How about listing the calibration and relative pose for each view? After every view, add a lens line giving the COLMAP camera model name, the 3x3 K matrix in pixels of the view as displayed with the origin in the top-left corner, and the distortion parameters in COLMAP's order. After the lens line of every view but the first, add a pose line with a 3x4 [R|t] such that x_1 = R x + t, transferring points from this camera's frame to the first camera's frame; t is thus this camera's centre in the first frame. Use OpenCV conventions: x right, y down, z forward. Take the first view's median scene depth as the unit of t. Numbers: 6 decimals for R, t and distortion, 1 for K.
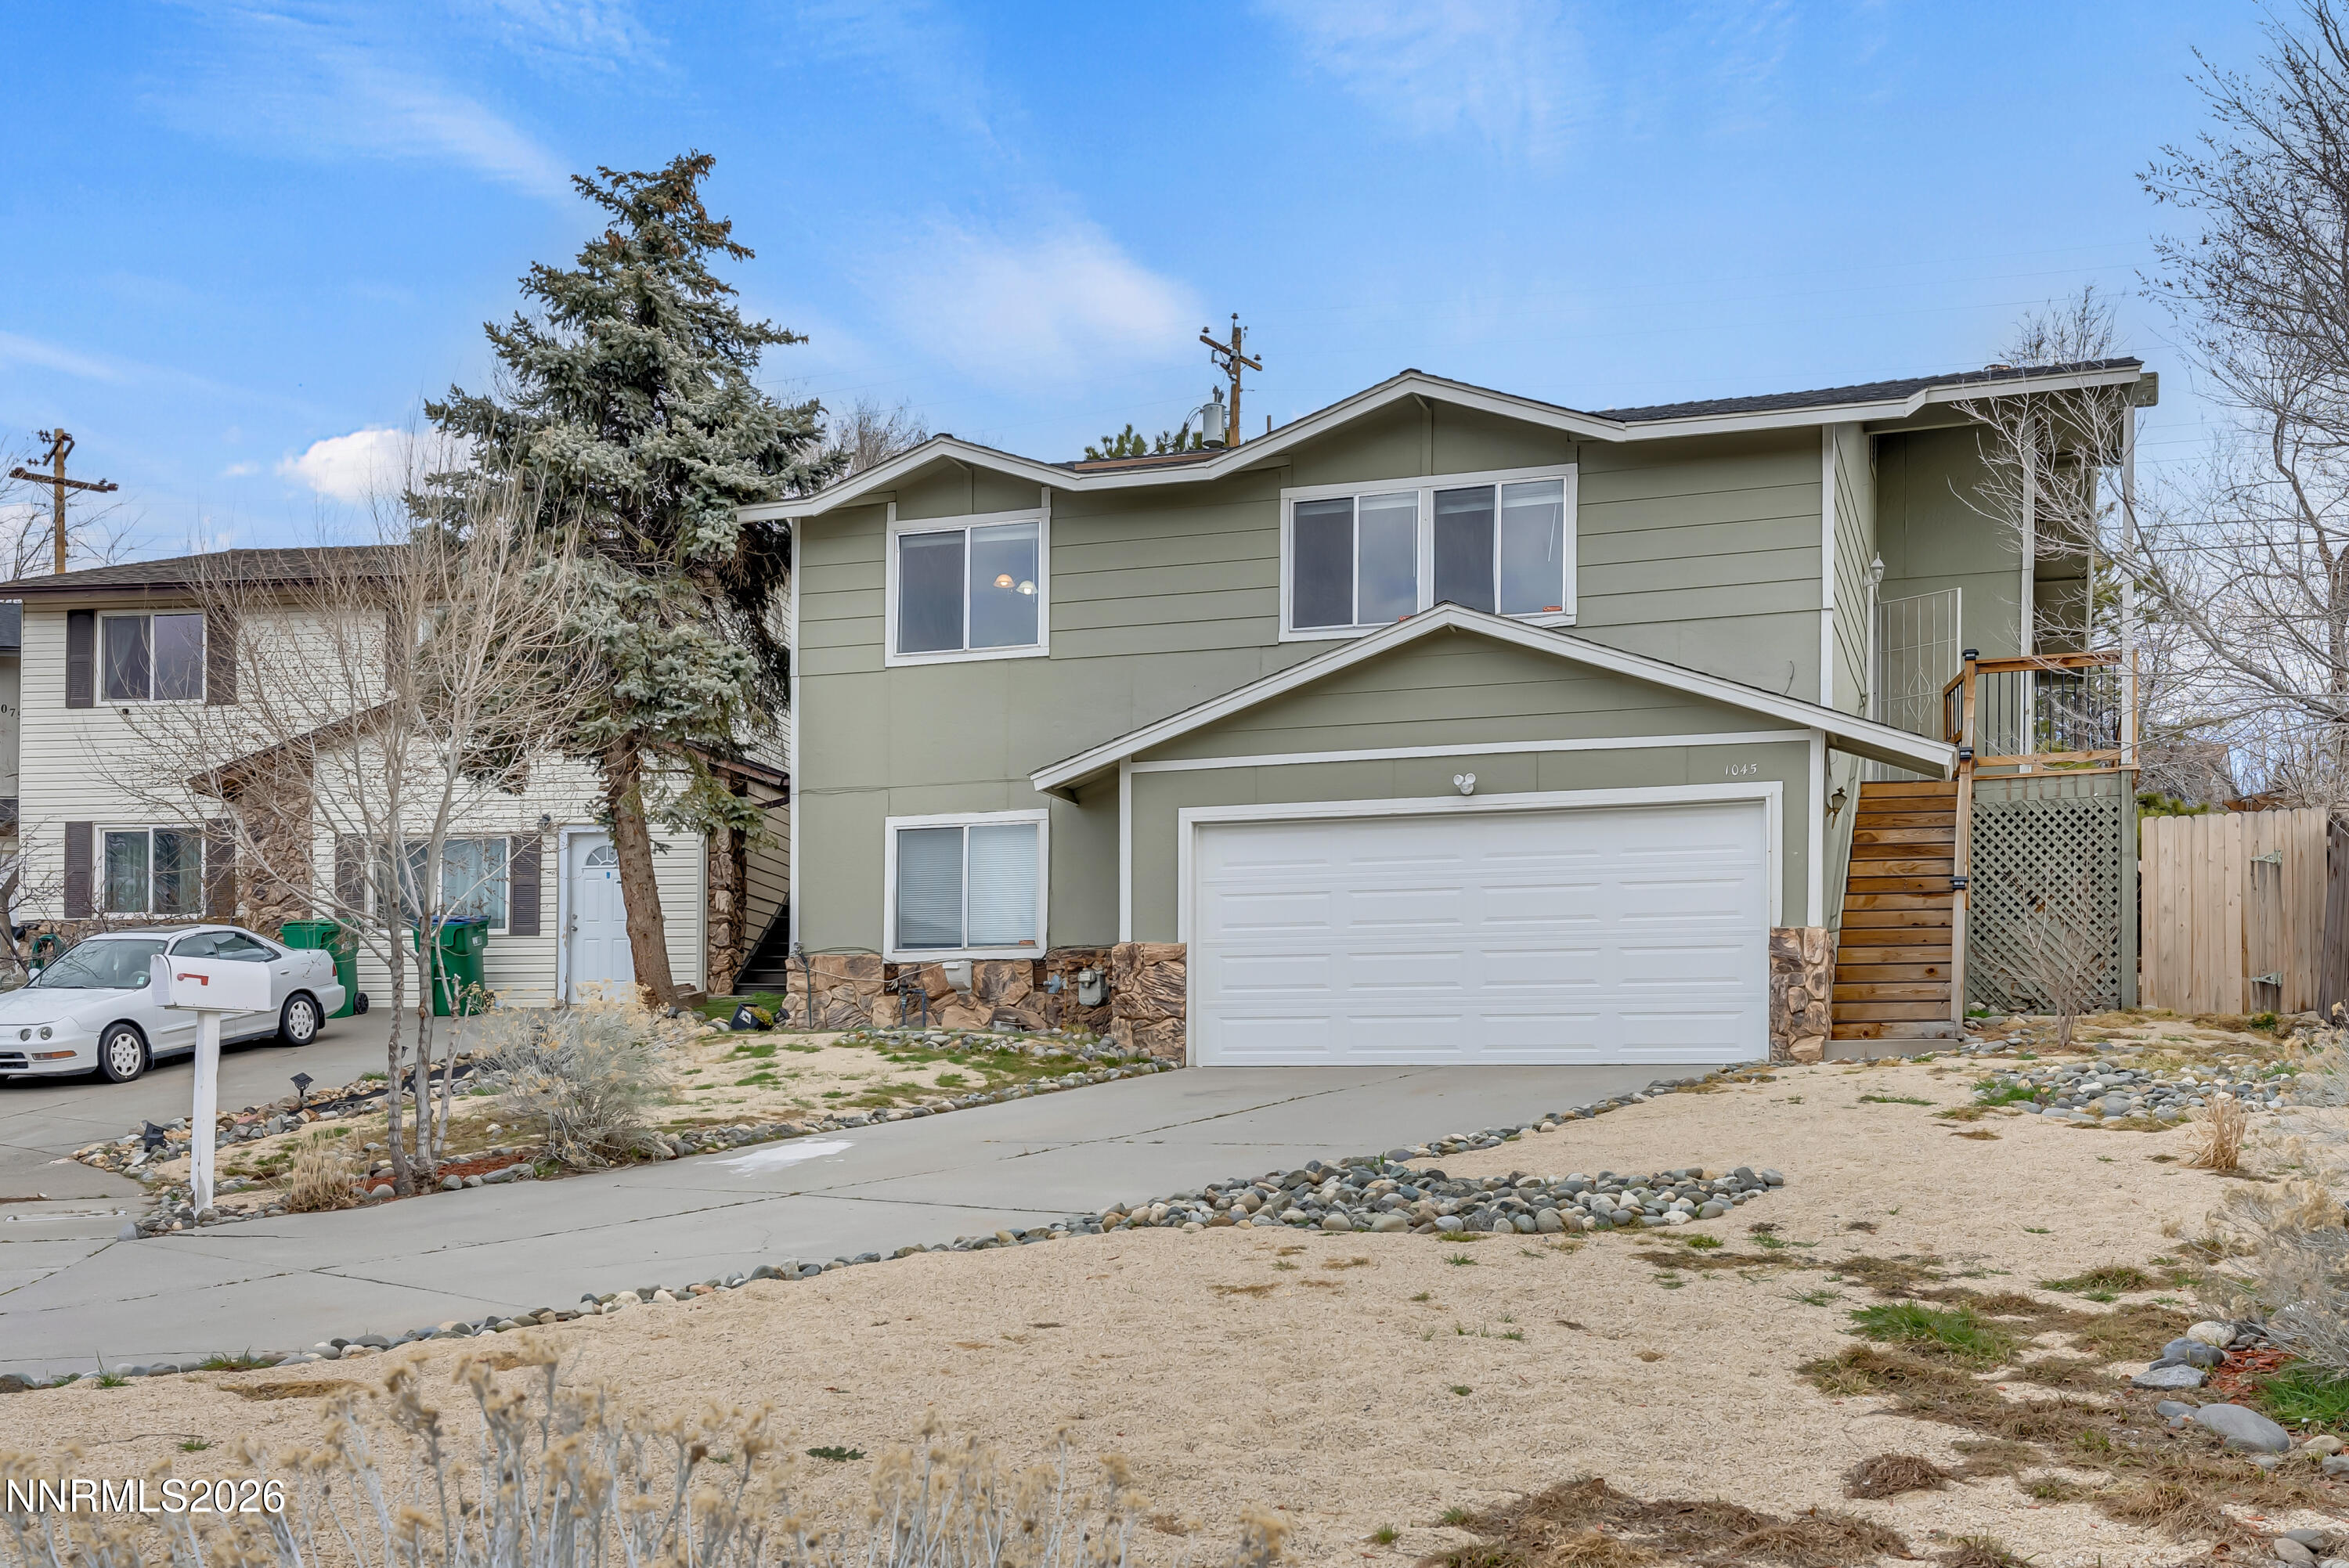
lens RADIAL K [[2402.8, 0, 1175.0], [0, 2402.8, 1174.0], [0, 0, 1]] dist [0.002101, -0.007353]
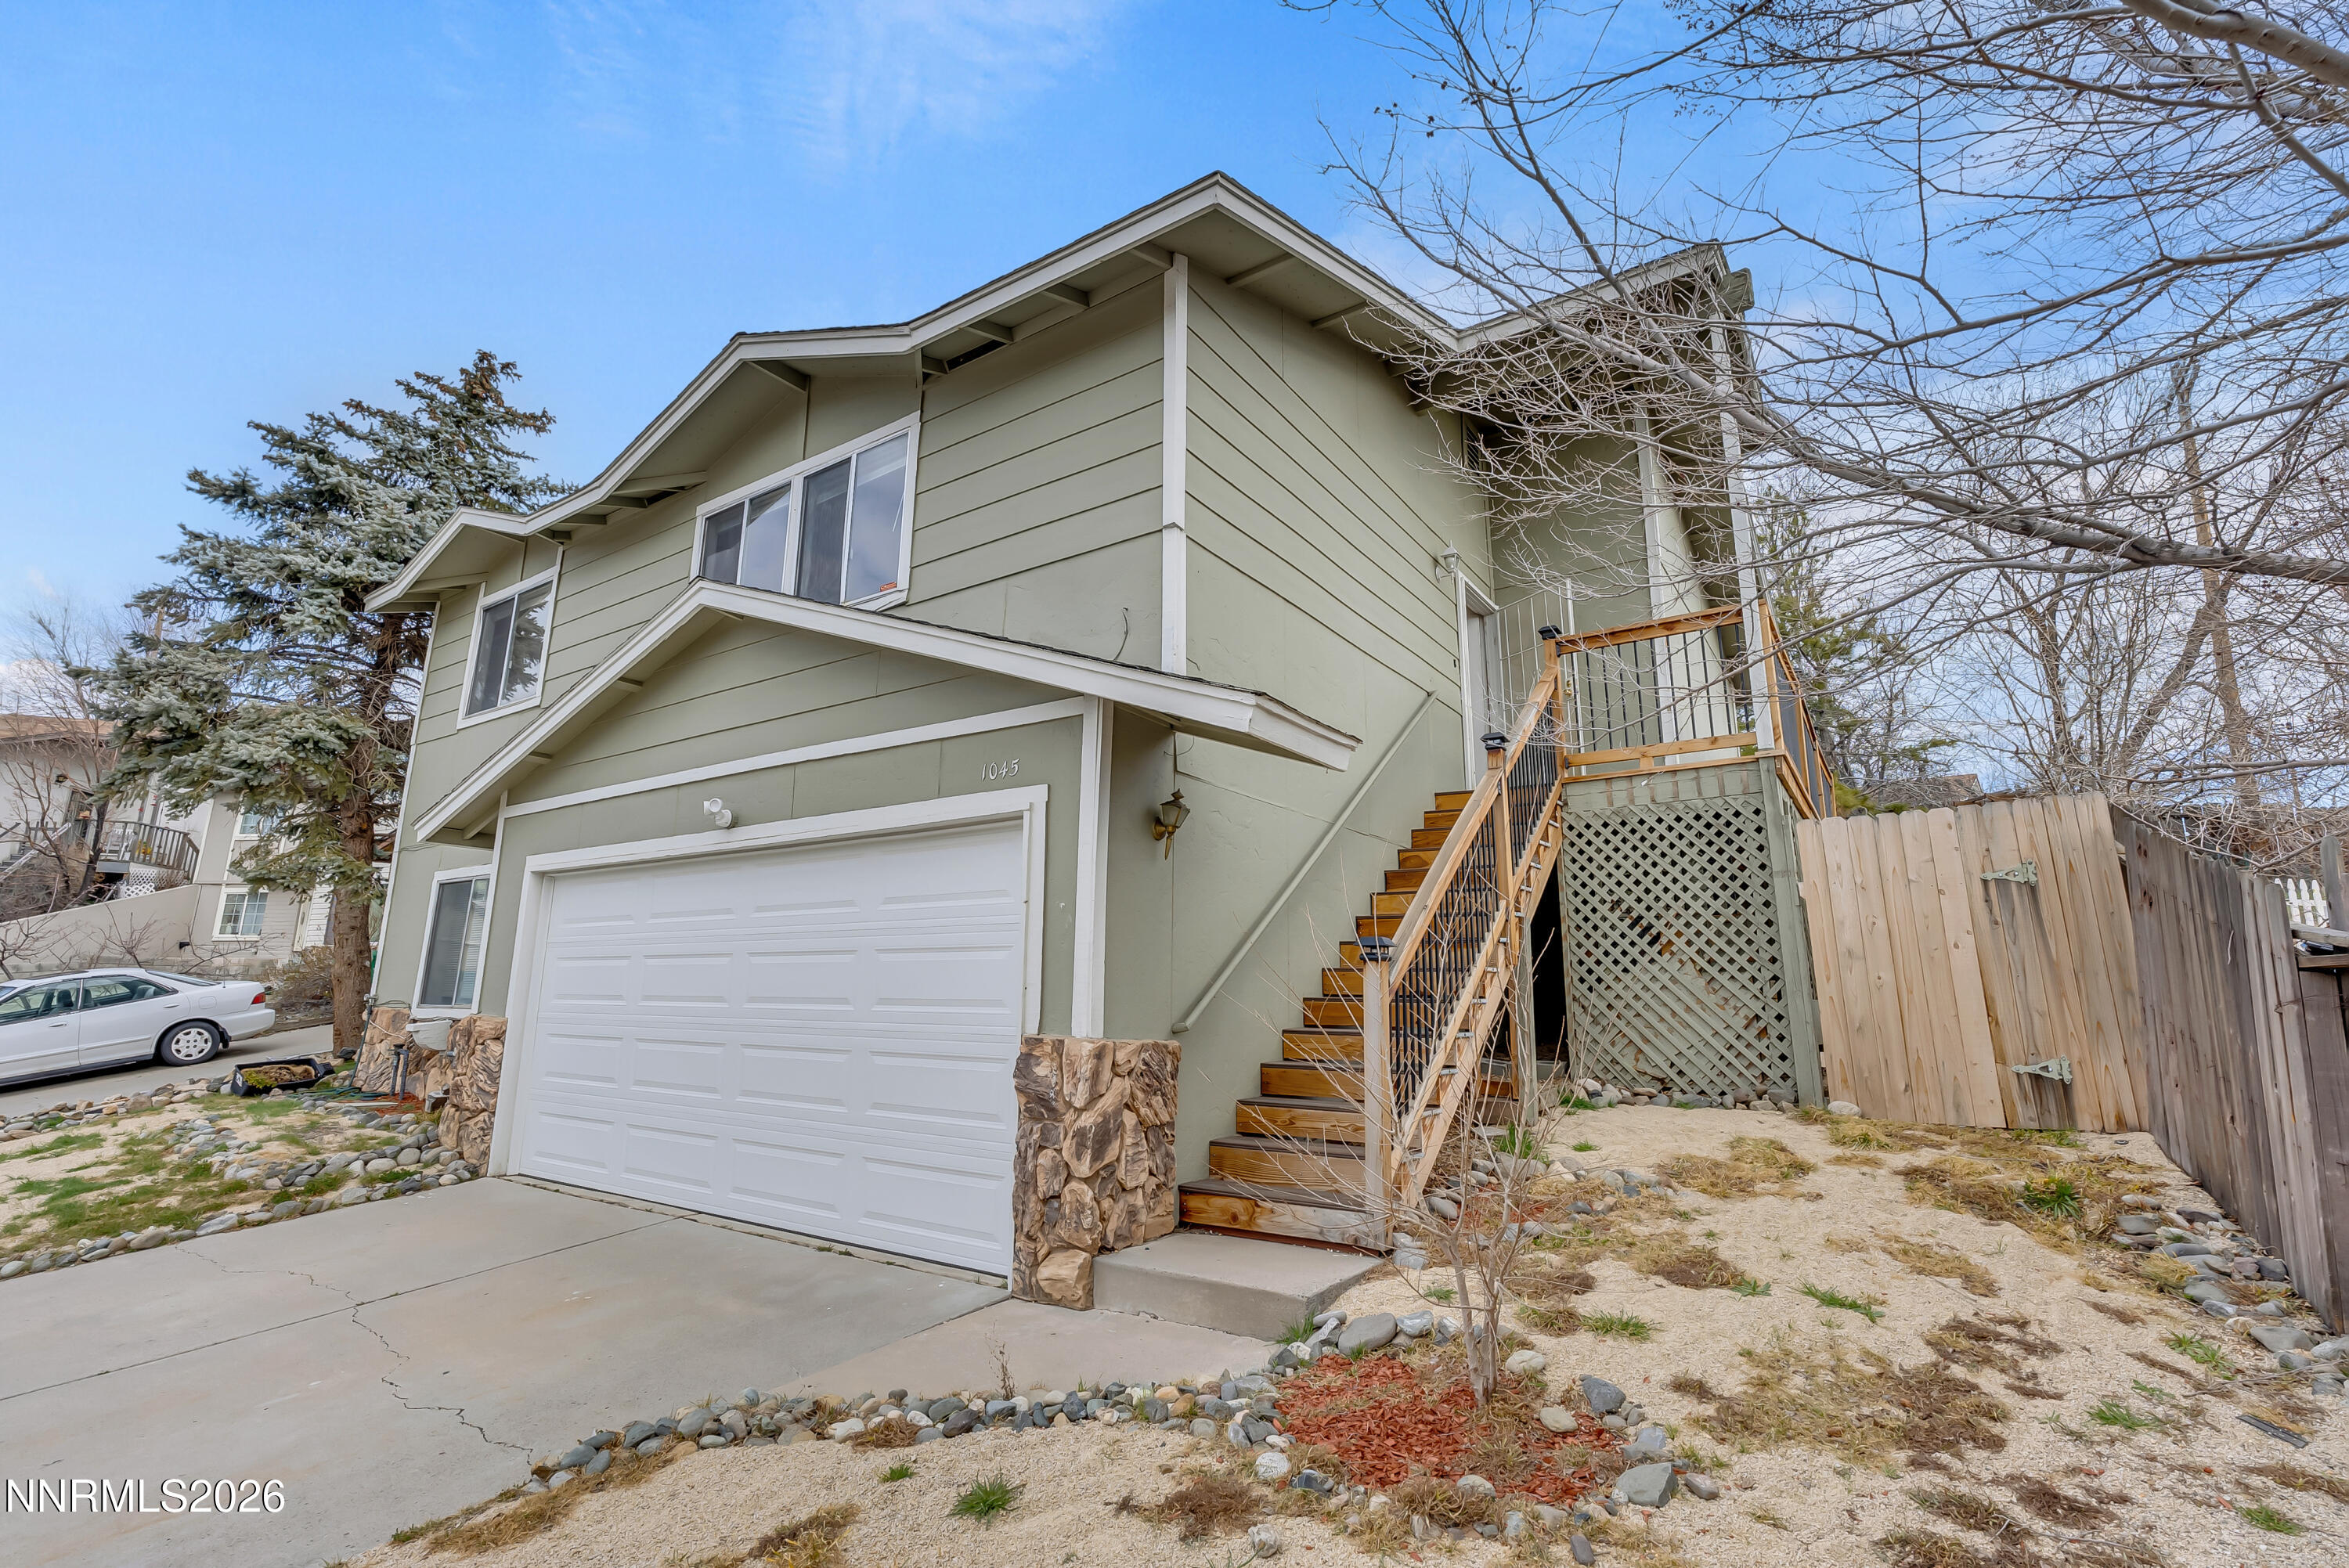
lens RADIAL K [[1062.9, 0, 1173.8], [0, 1062.9, 772.1], [0, 0, 1]] dist [-0.008677, 0.002744]
pose [[0.968213, -0.052676, -0.244516, 0.303544], [-0.001484, 0.976346, -0.216209, -0.095233], [0.250121, 0.209700, 0.945233, 0.659794]]
